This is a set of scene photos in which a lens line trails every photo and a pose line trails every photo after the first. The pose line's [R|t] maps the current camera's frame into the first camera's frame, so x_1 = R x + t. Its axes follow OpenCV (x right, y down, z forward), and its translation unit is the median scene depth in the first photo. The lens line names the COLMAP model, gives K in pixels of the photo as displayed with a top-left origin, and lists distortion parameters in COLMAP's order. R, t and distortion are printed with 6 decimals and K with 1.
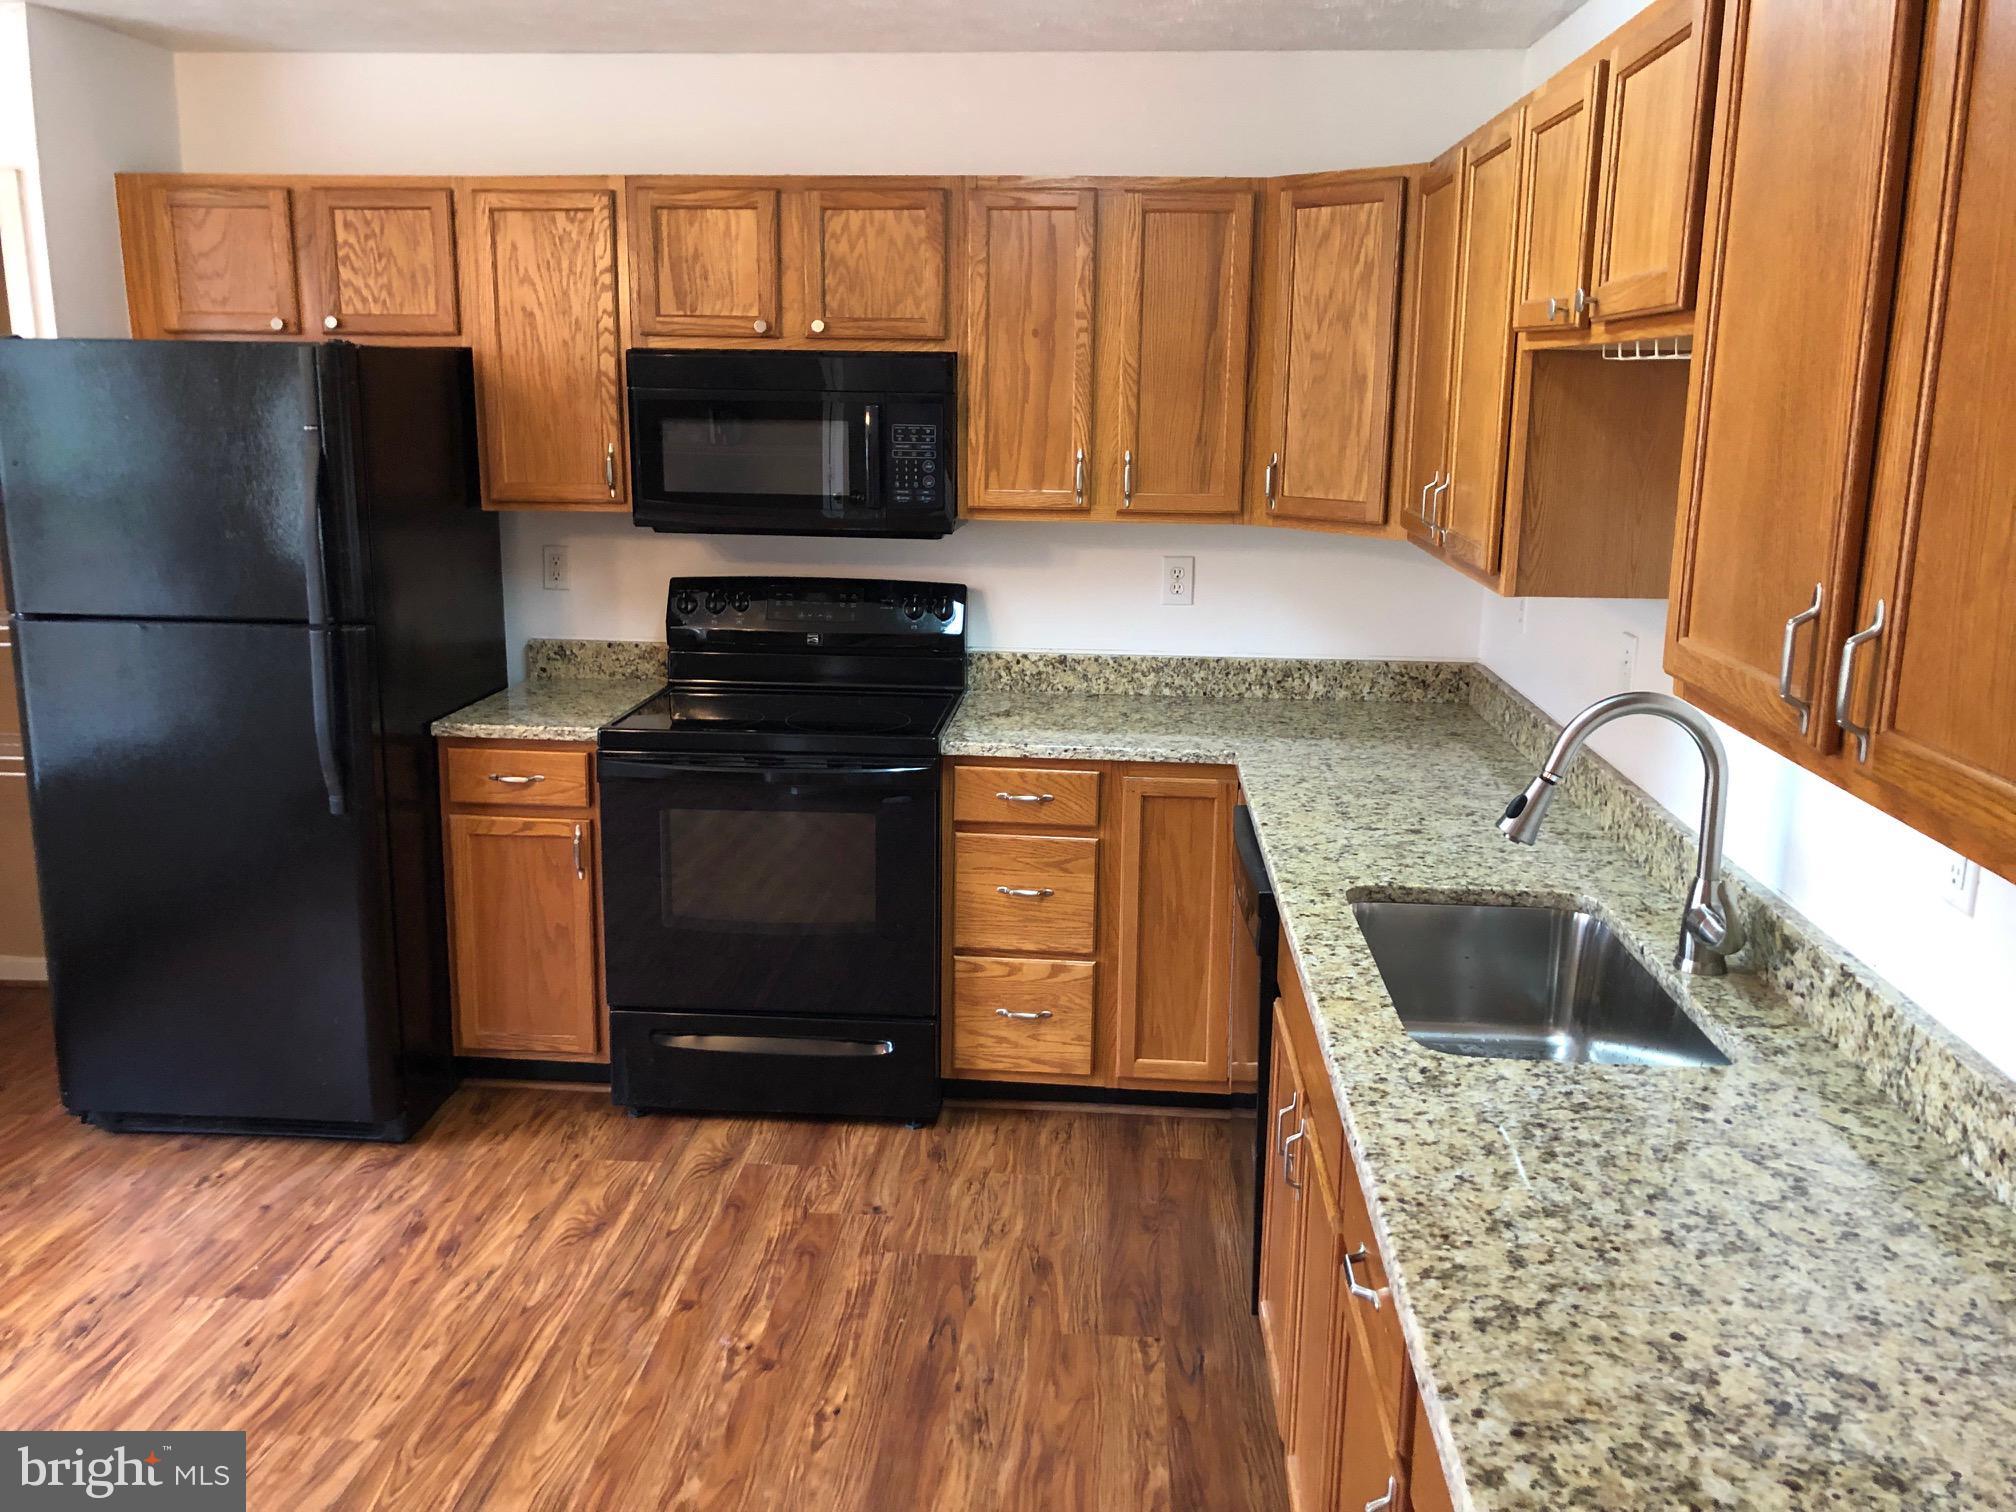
lens RADIAL K [[1690.7, 0, 1008.0], [0, 1690.7, 756.0], [0, 0, 1]] dist [0.000576, -0.004299]
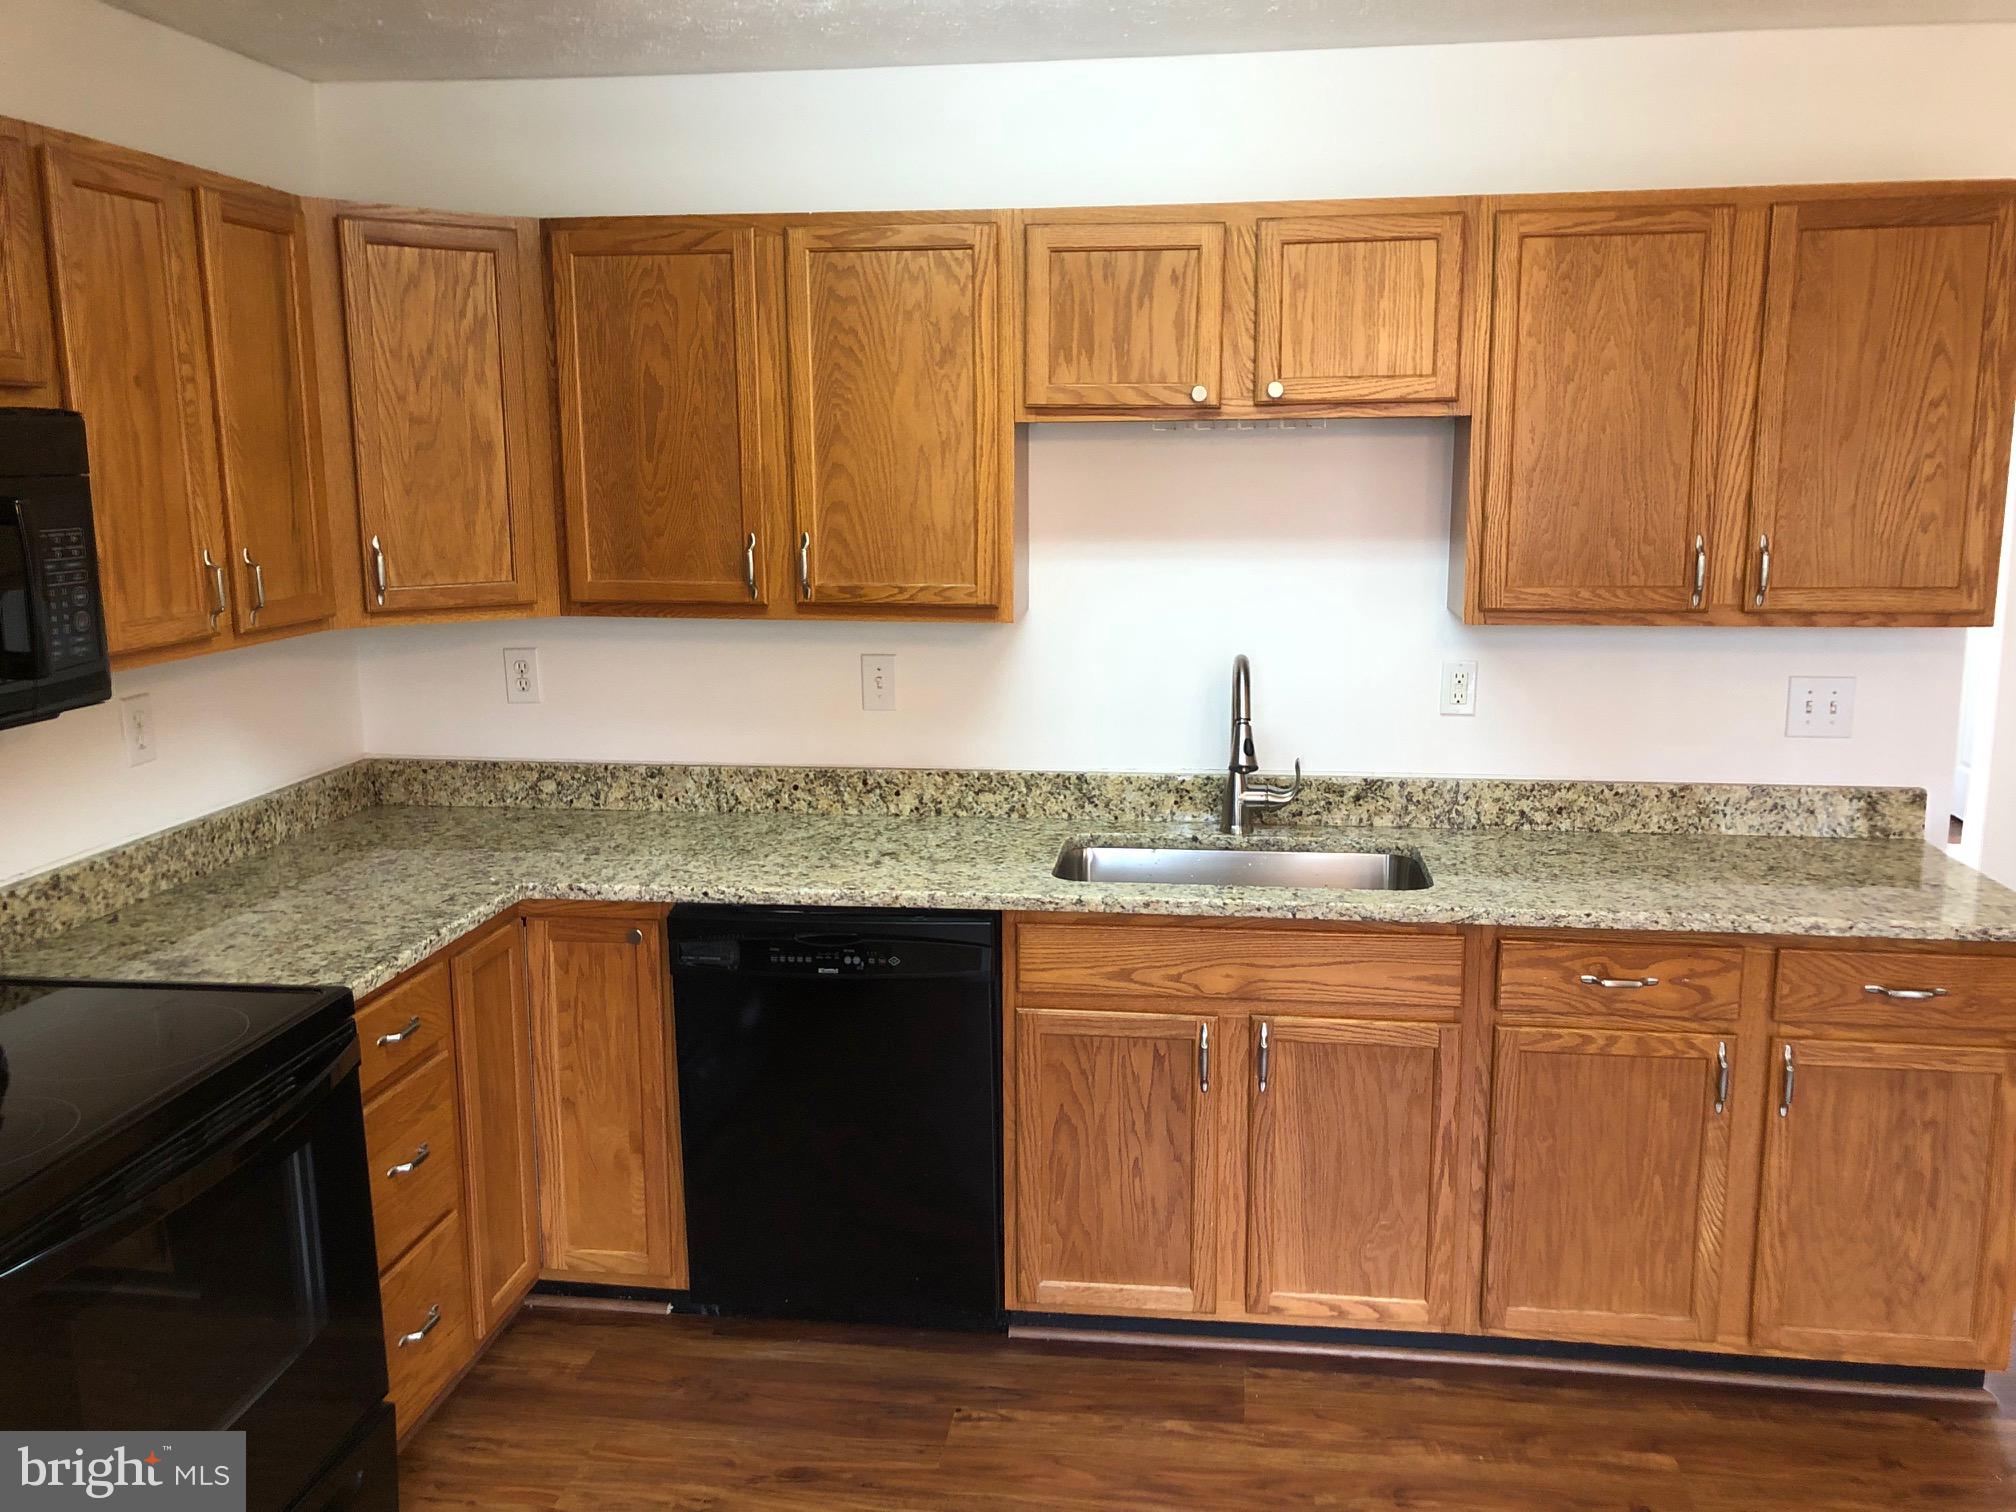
lens RADIAL K [[1690.7, 0, 1008.0], [0, 1690.7, 756.0], [0, 0, 1]] dist [0.000576, -0.004299]
pose [[0.027100, -0.187625, 0.981867, -0.595579], [0.220963, 0.959055, 0.177167, -0.140183], [-0.974906, 0.212155, 0.067449, 0.605043]]
